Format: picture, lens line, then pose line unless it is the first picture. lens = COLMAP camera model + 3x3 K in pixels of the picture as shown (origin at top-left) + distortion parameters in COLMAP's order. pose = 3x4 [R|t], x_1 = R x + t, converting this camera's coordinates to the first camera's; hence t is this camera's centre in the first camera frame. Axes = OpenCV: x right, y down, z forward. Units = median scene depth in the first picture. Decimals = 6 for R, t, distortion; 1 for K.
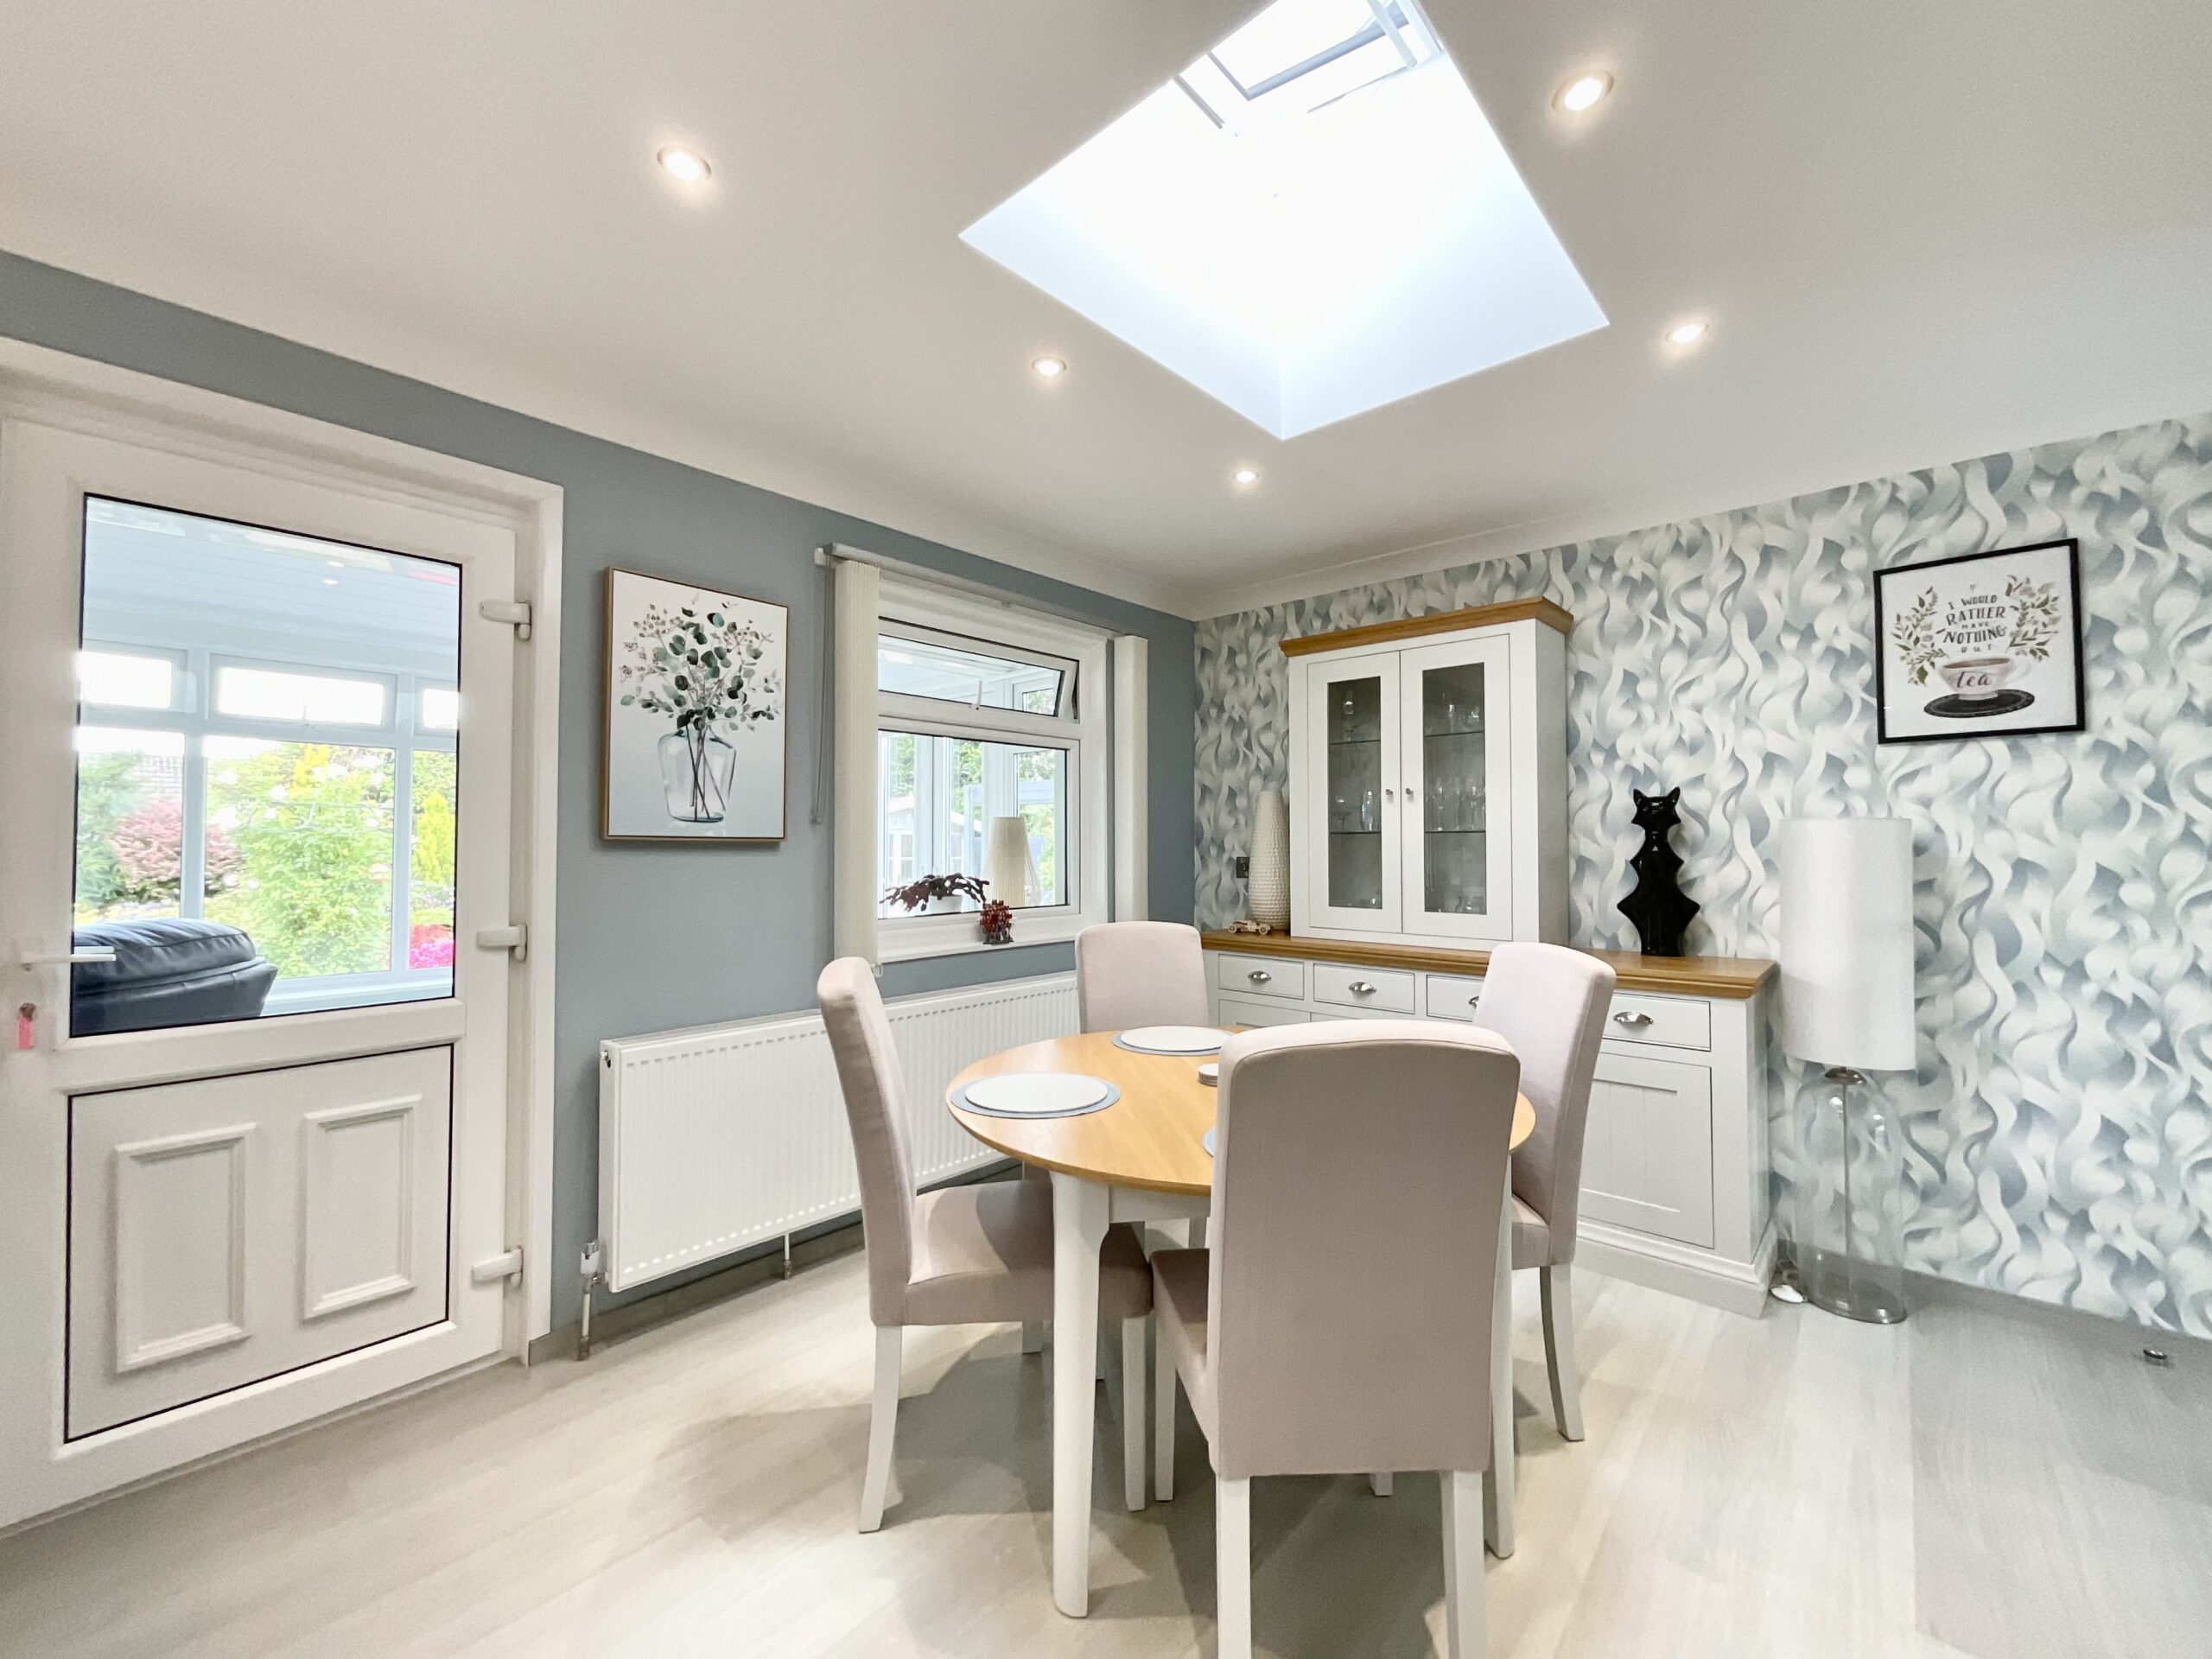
lens RADIAL K [[905.5, 0, 1102.6], [0, 905.5, 827.4], [0, 0, 1]] dist [0.008839, -0.002047]
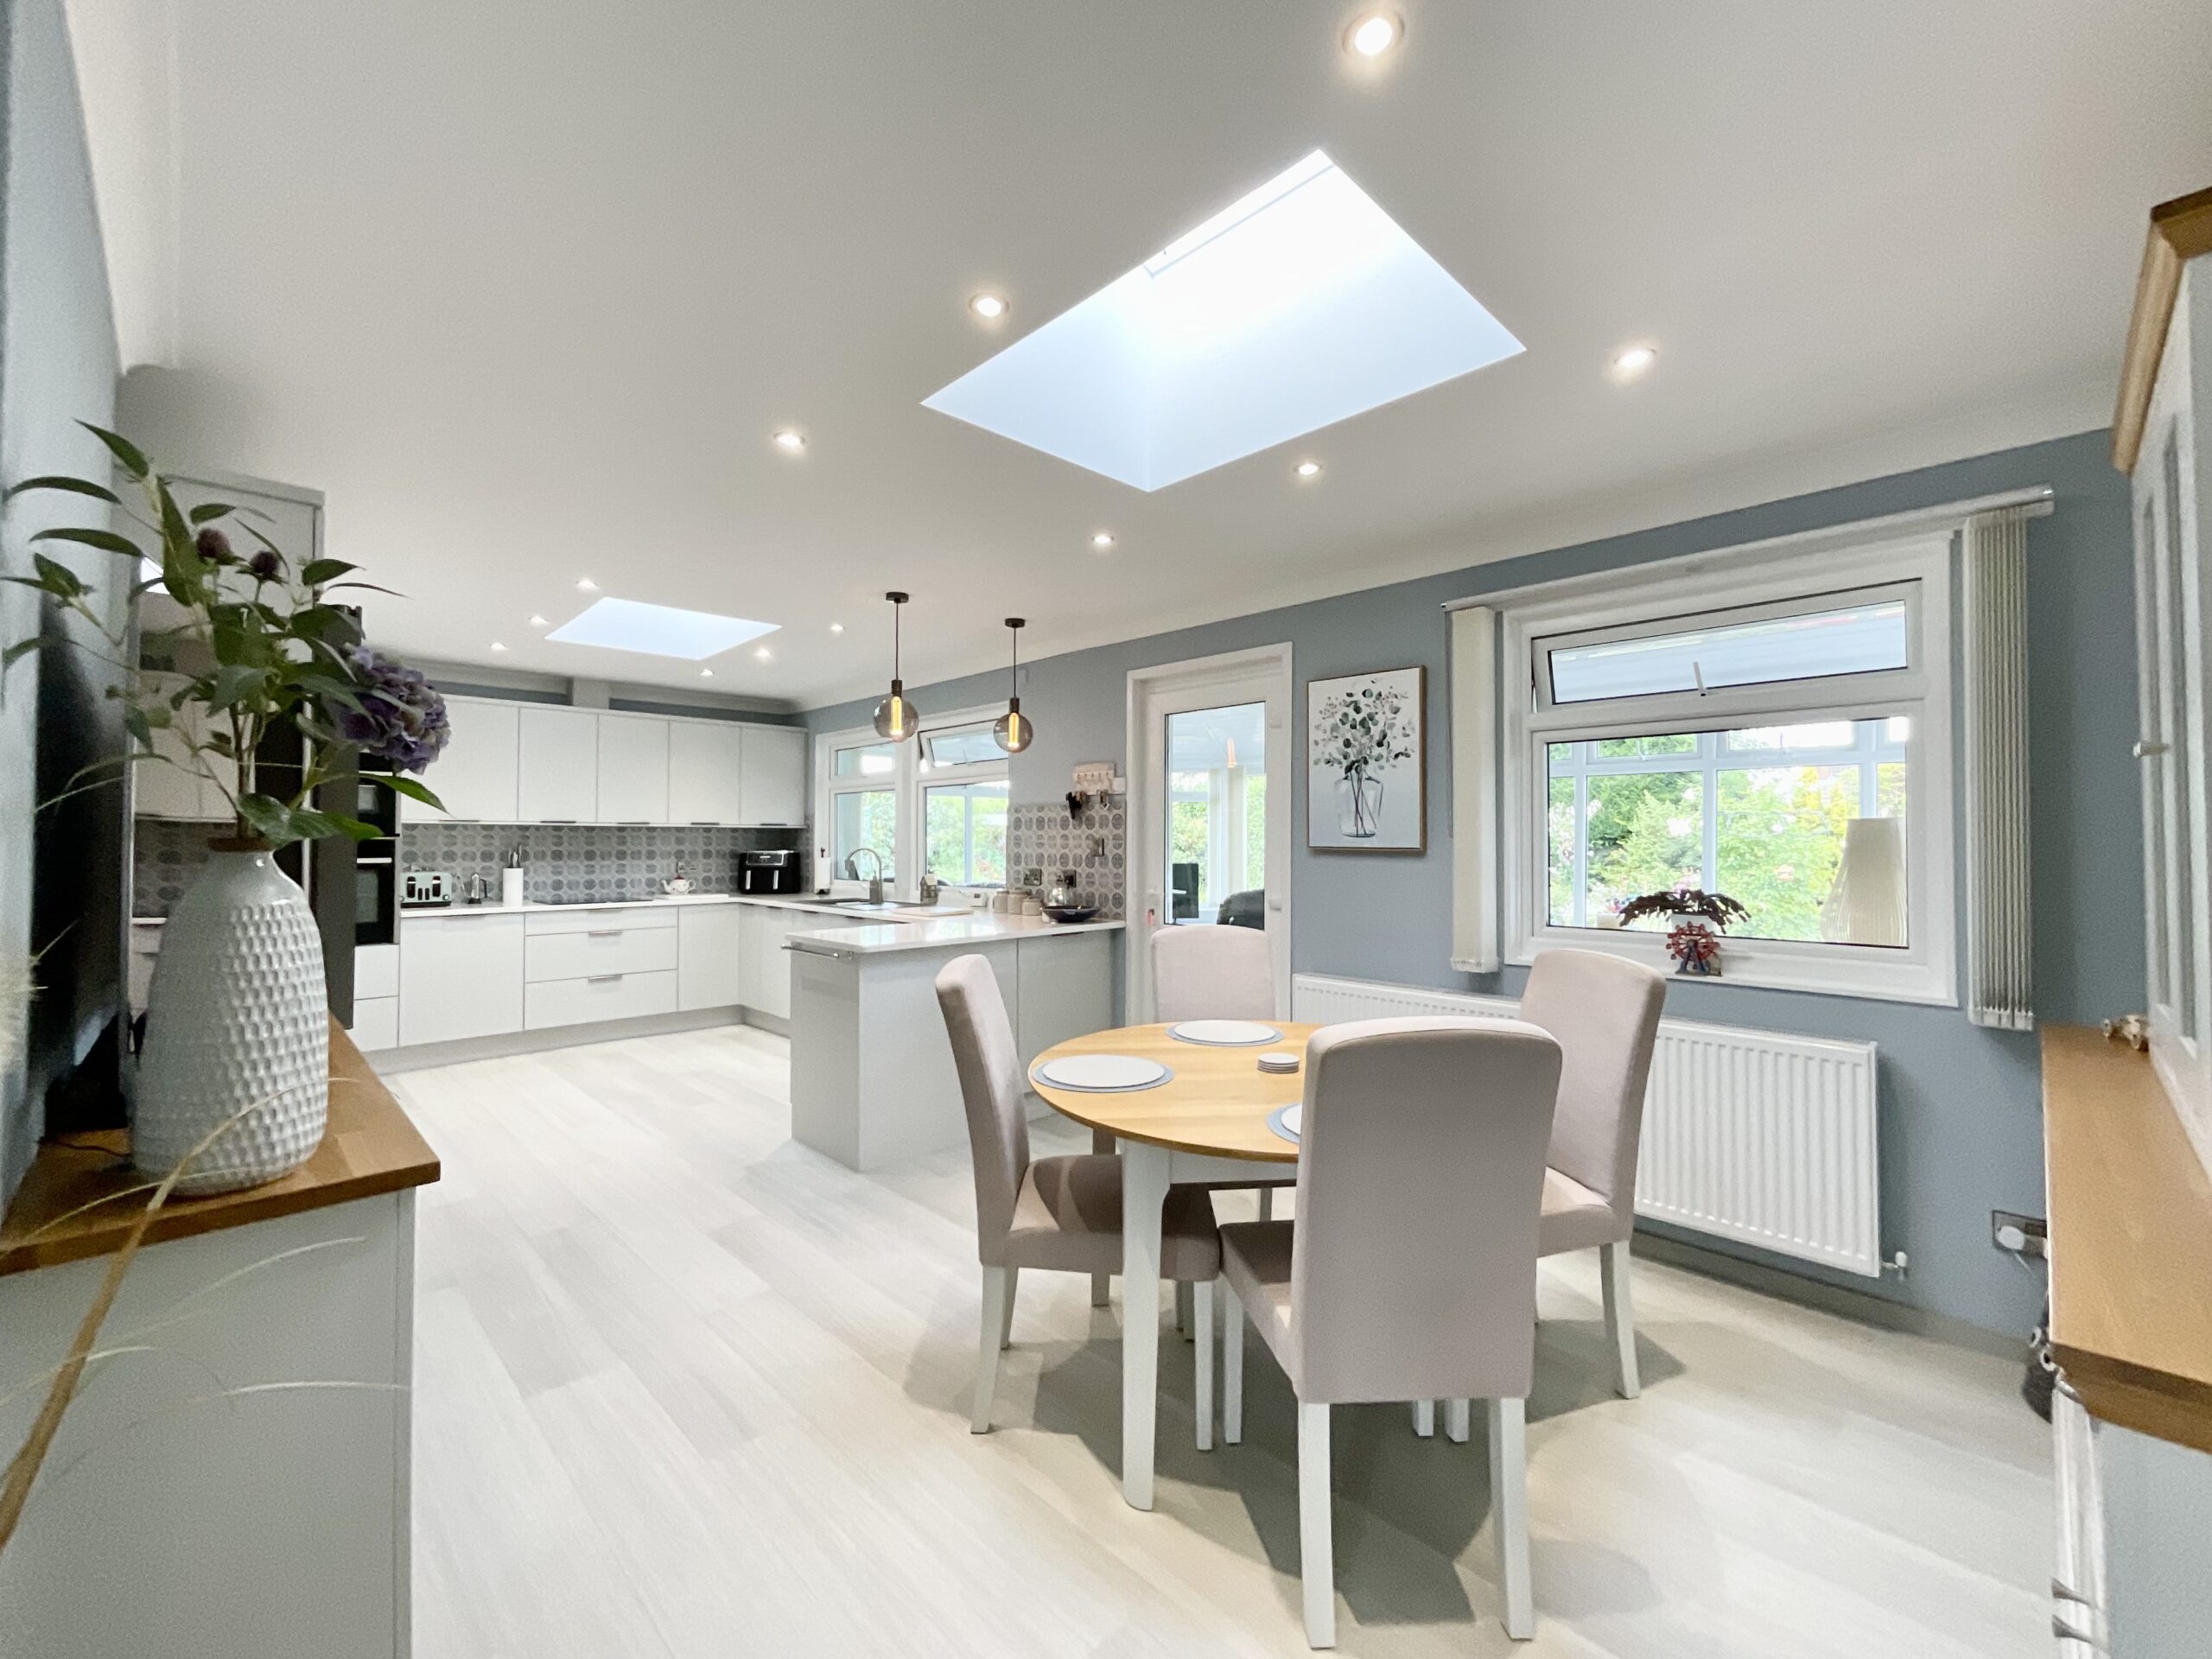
lens RADIAL K [[905.5, 0, 1095.1], [0, 905.5, 827.6], [0, 0, 1]] dist [0.008839, -0.002047]
pose [[-0.079493, -0.014612, -0.996728, 0.970095], [0.017423, 0.999719, -0.016045, -0.005296], [0.996683, -0.018641, -0.079216, 0.659009]]
